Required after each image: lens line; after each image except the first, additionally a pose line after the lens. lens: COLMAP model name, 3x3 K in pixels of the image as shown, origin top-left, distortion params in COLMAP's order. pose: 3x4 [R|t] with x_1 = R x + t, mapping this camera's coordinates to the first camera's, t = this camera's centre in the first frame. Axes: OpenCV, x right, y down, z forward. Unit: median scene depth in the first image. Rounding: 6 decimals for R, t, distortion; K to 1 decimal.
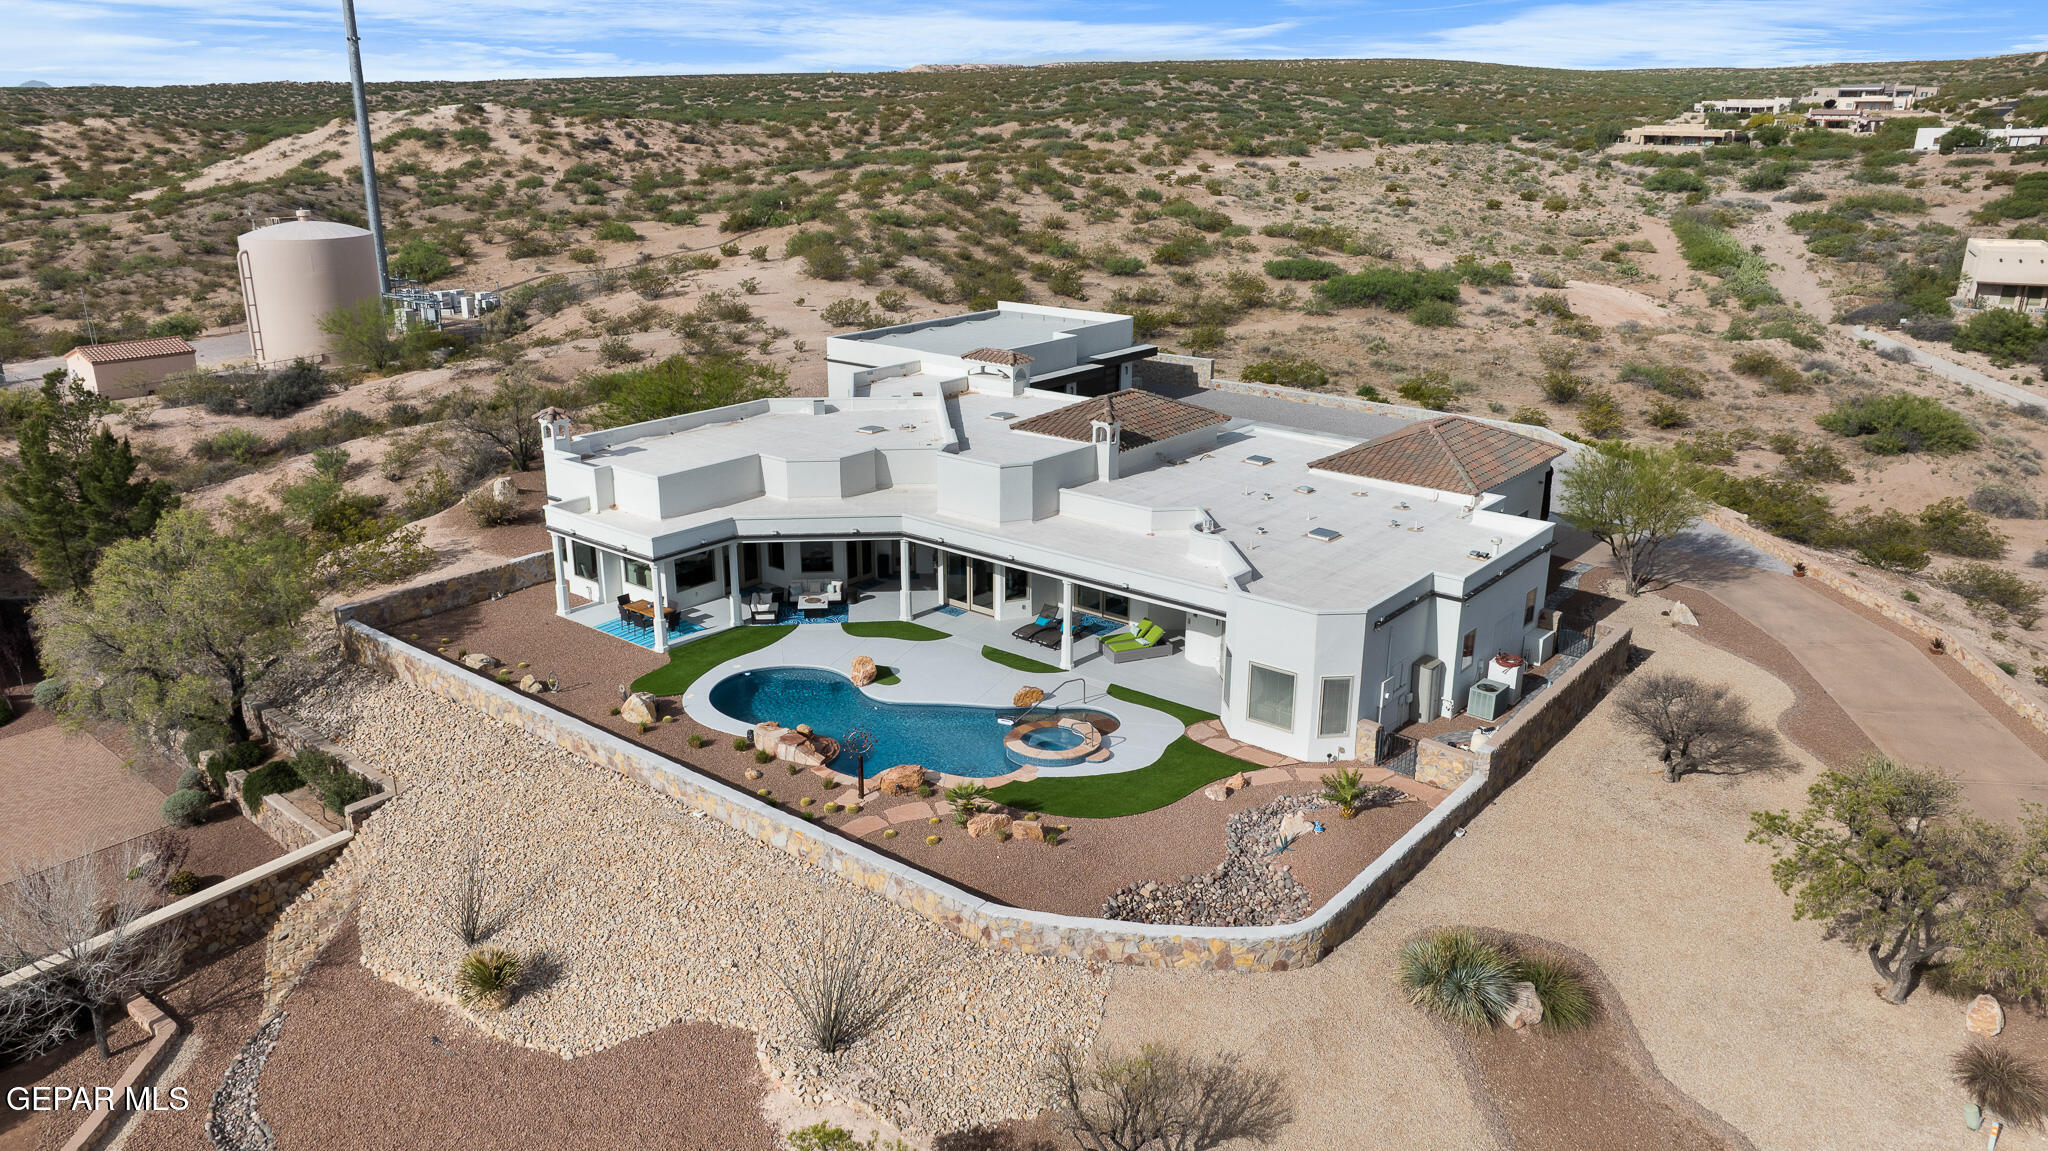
lens RADIAL K [[1445.0, 0, 1027.9], [0, 1445.0, 579.8], [0, 0, 1]] dist [-0.045155, 0.049639]
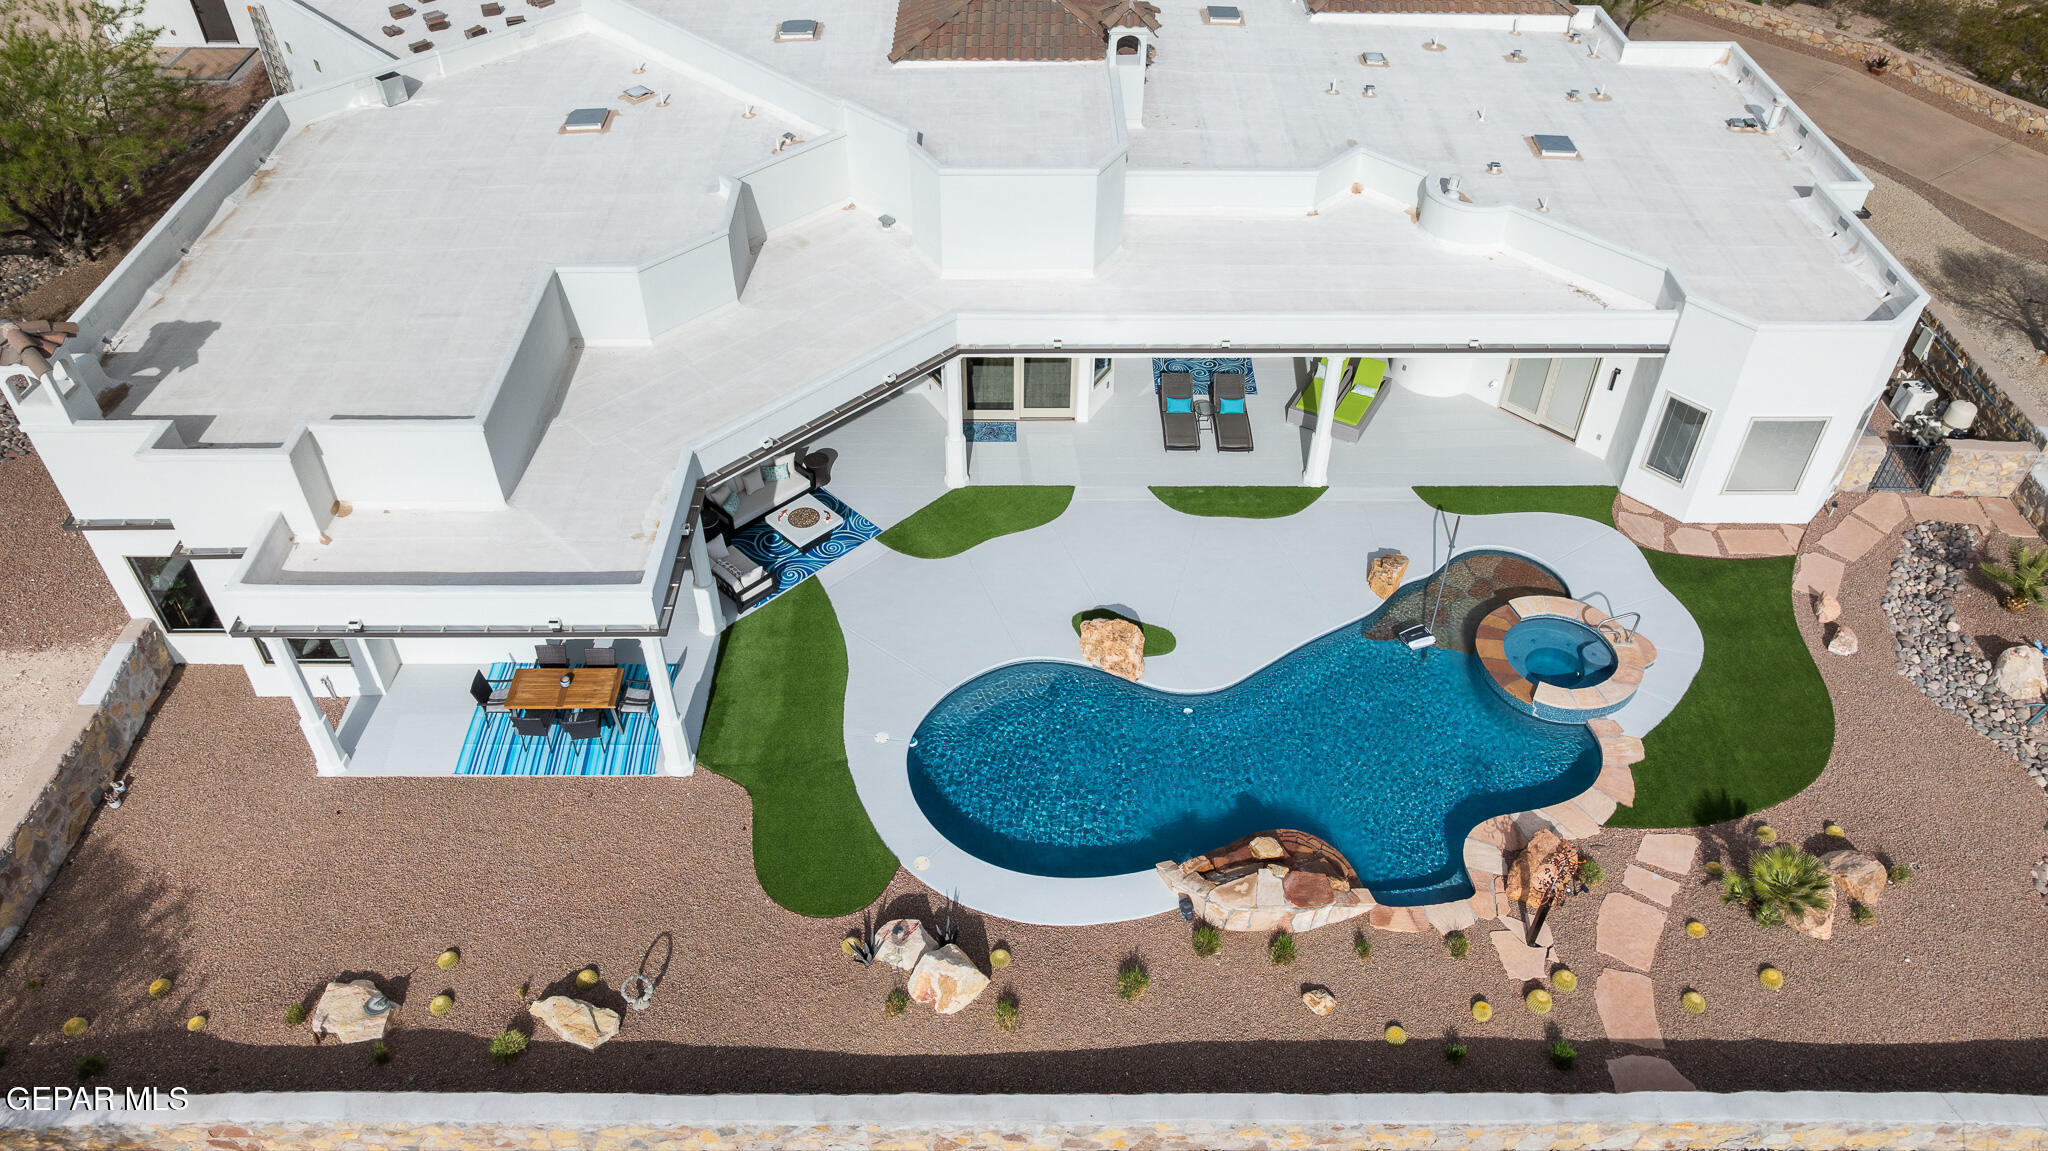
lens RADIAL K [[1445.0, 0, 1027.9], [0, 1445.0, 579.8], [0, 0, 1]] dist [-0.045155, 0.049639]
pose [[0.773064, -0.424938, 0.470955, -0.270753], [0.198779, 0.867339, 0.456299, -0.149715], [-0.602377, -0.259133, 0.754978, 0.434412]]
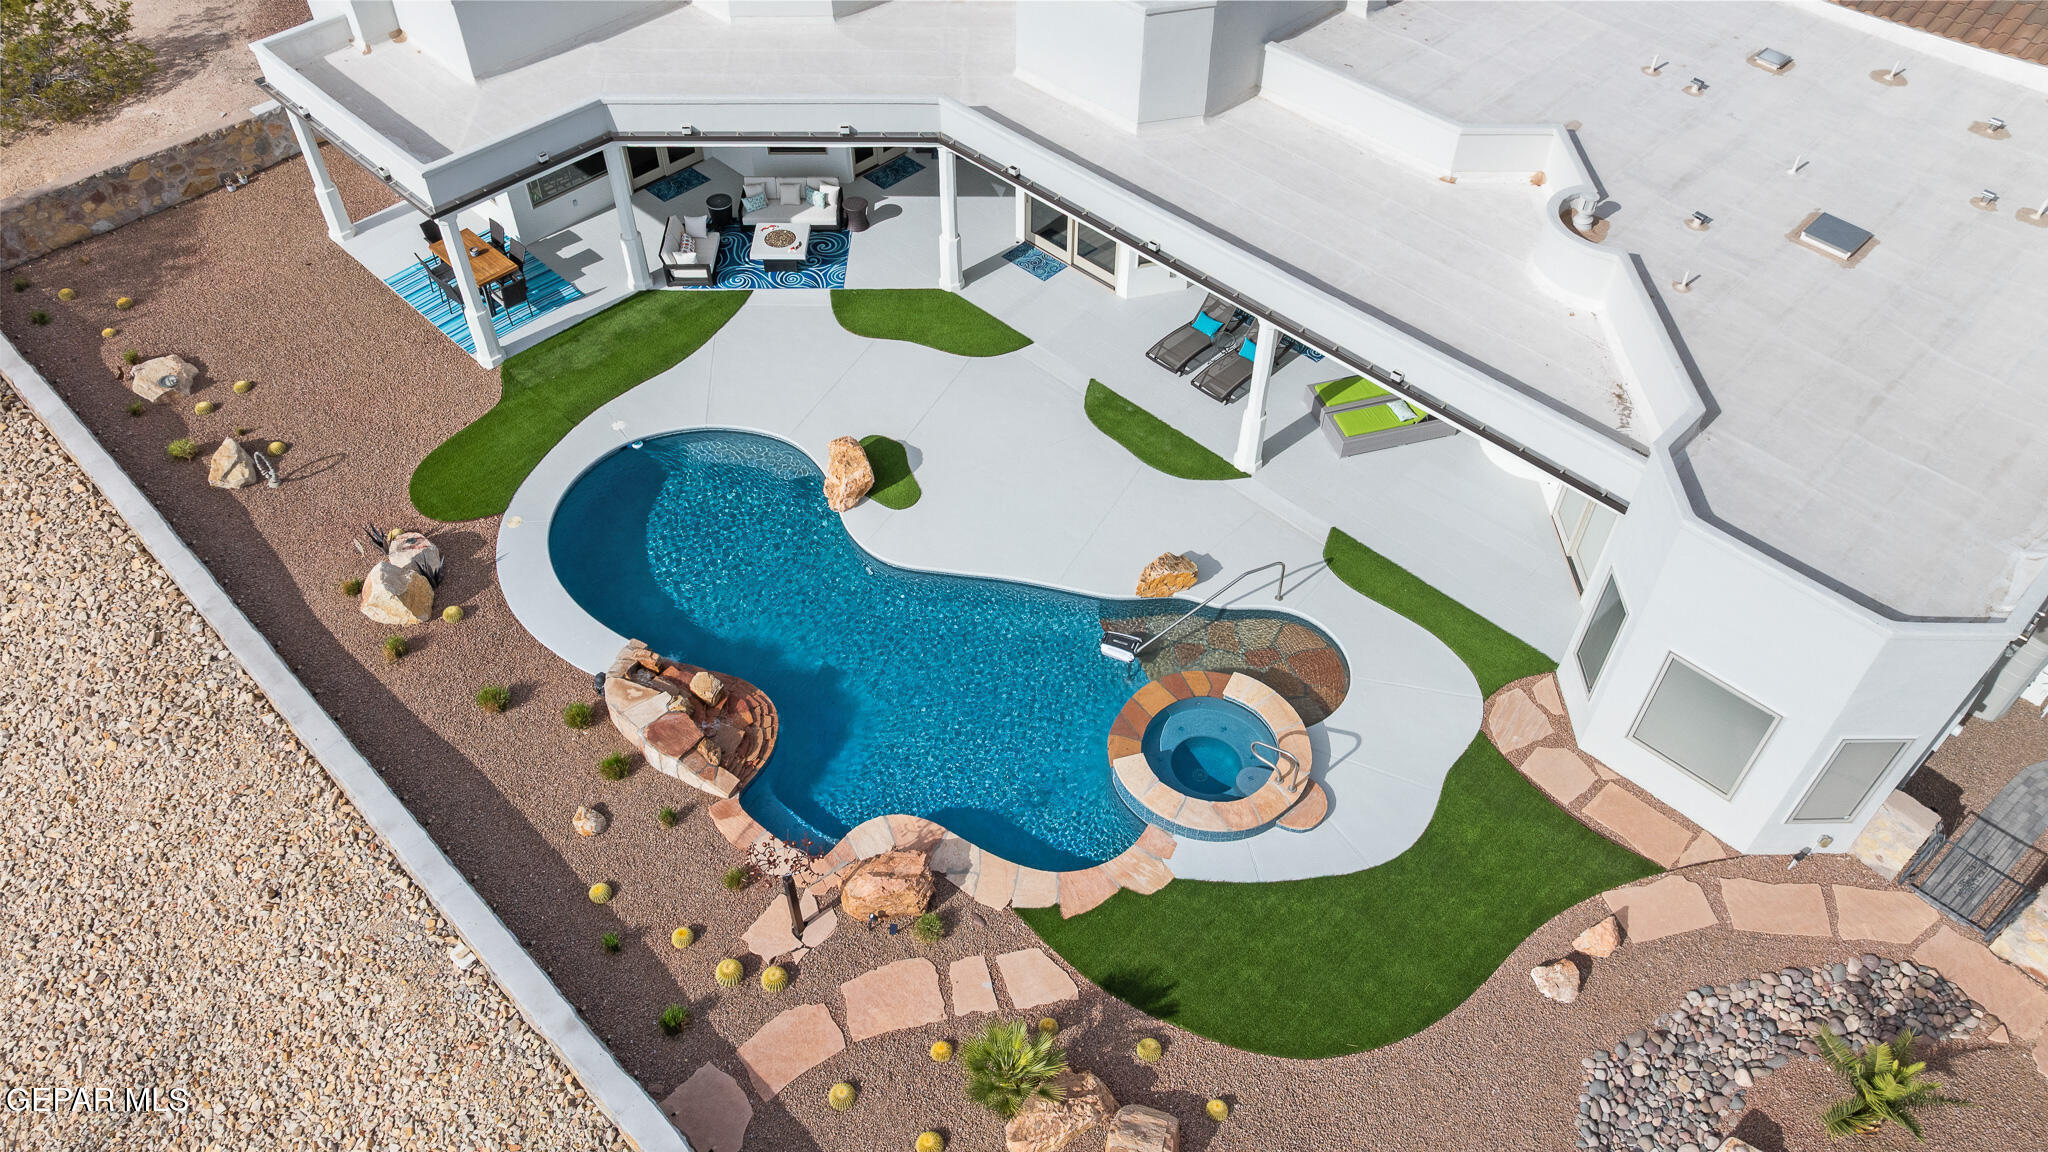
lens RADIAL K [[1445.0, 0, 1027.9], [0, 1445.0, 580.3], [0, 0, 1]] dist [-0.045155, 0.049639]
pose [[0.995154, 0.071639, -0.067358, -0.009536], [-0.030405, 0.875609, 0.482063, -0.107166], [0.093514, -0.477678, 0.873544, 0.379747]]
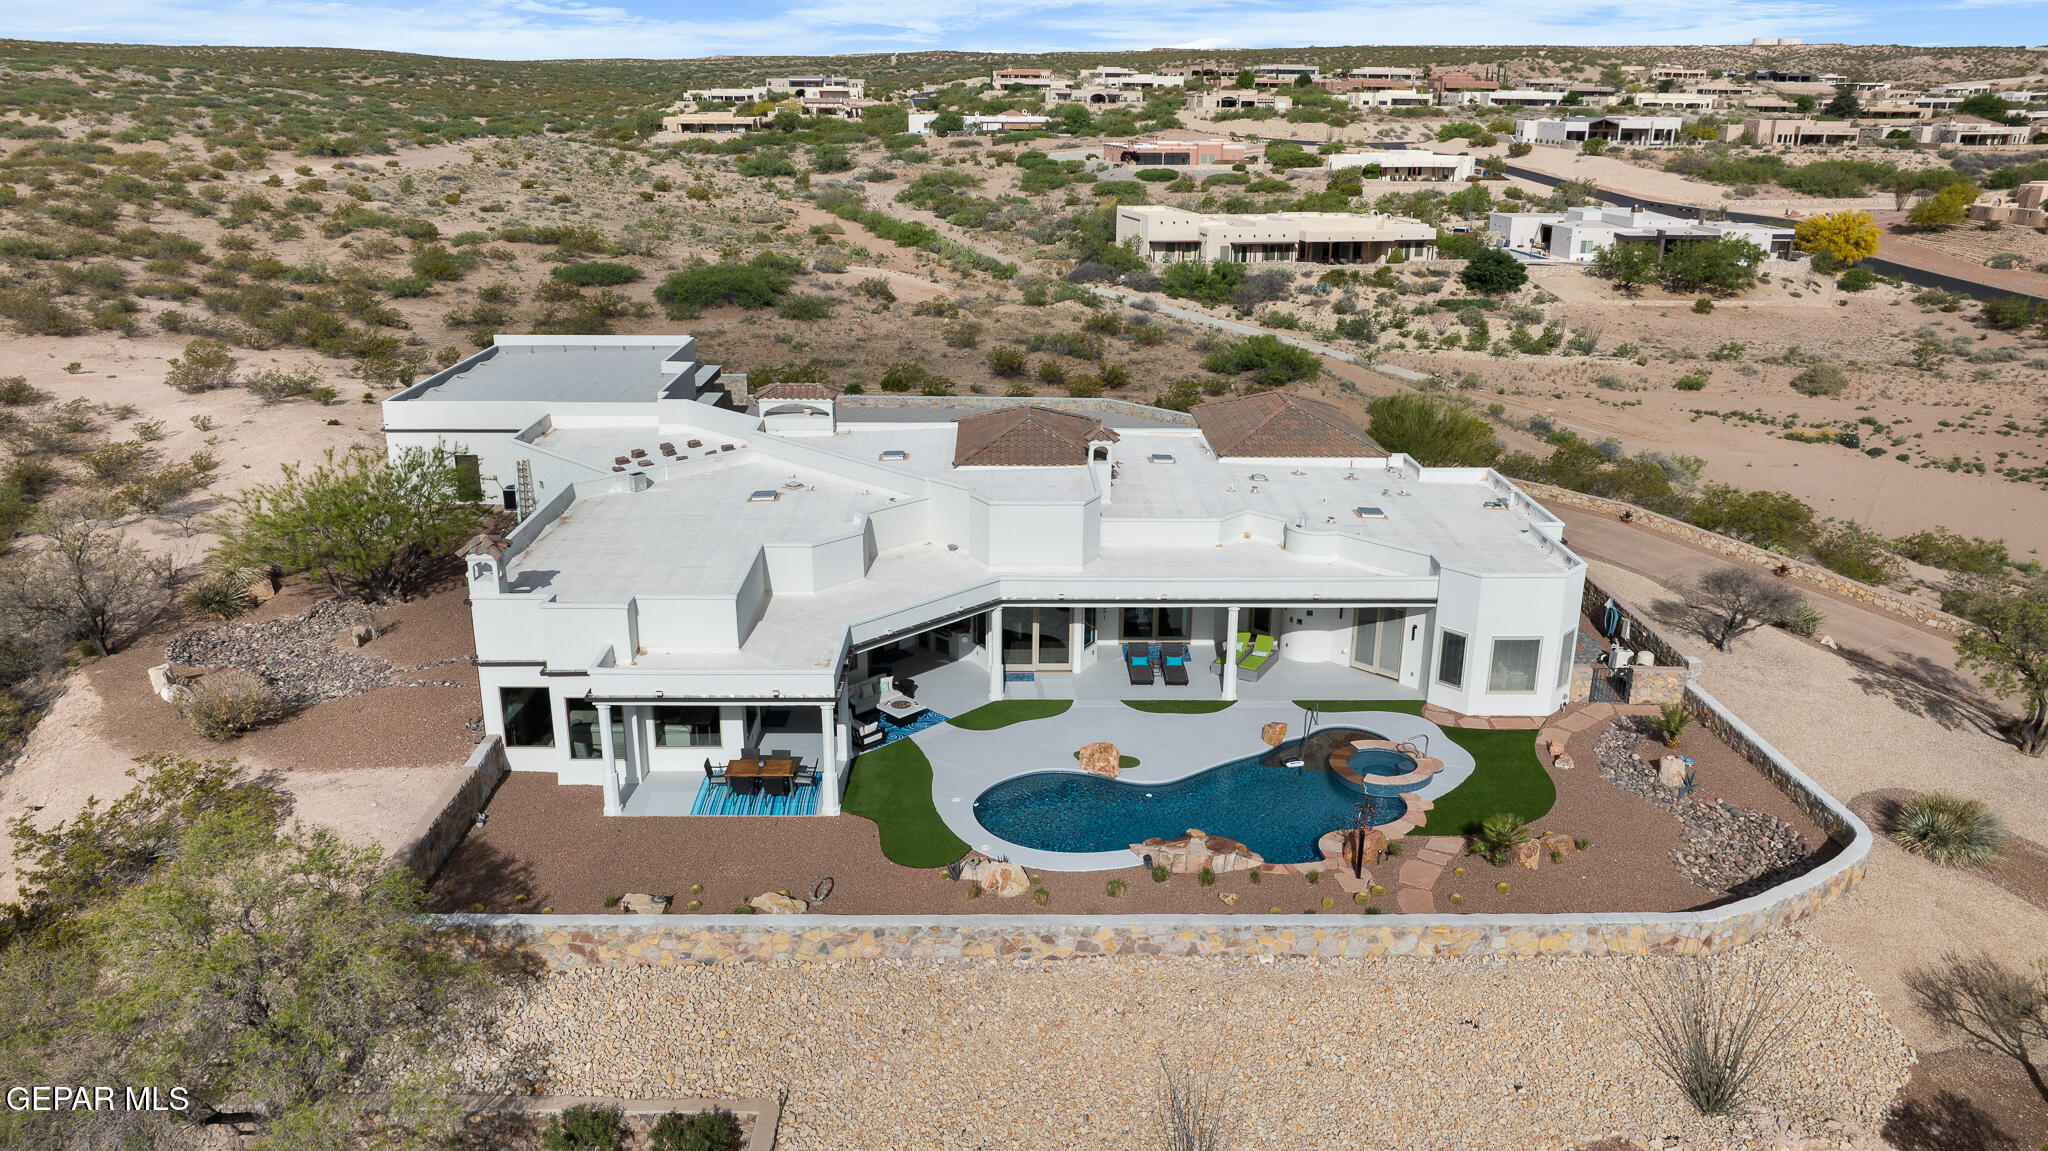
lens RADIAL K [[1444.1, 0, 1024.0], [0, 1444.1, 575.5], [0, 0, 1]] dist [-0.026907, 0.006267]
pose [[0.767715, -0.200335, 0.608670, -0.459694], [0.198353, 0.977515, 0.071553, -0.081122], [-0.609319, 0.065799, 0.790190, 0.239060]]
